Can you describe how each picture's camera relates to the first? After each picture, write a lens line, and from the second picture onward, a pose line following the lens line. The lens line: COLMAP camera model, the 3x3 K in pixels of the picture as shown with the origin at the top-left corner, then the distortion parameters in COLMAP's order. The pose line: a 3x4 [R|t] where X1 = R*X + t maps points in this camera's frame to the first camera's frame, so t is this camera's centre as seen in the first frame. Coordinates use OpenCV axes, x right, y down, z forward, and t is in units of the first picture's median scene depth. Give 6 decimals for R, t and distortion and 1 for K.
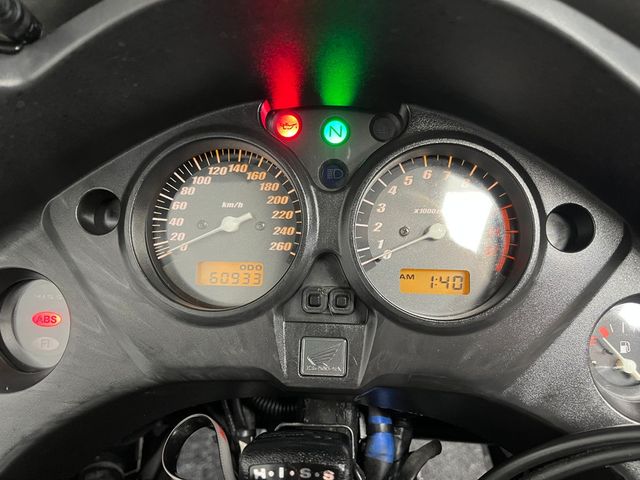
lens RADIAL K [[472.5, 0, 322.2], [0, 472.5, 244.2], [0, 0, 1]] dist [0.001952, -0.000927]
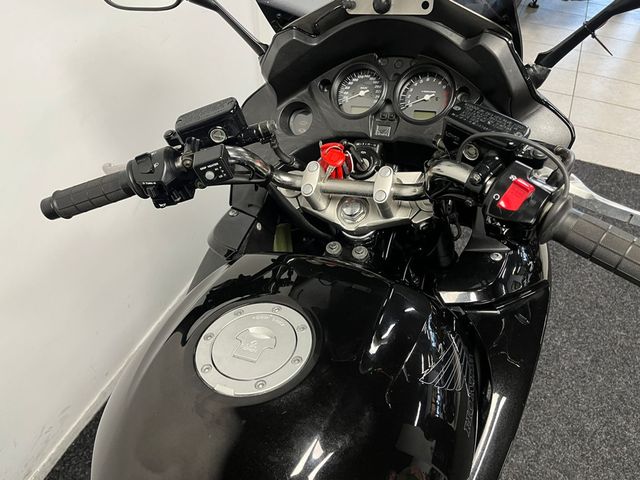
lens RADIAL K [[472.5, 0, 322.2], [0, 472.5, 244.2], [0, 0, 1]] dist [0.001952, -0.000927]
pose [[0.940612, 0.140128, -0.309214, 0.715350], [-0.137857, 0.990019, 0.029299, 0.960324], [0.310233, 0.015069, 0.950541, -2.199137]]
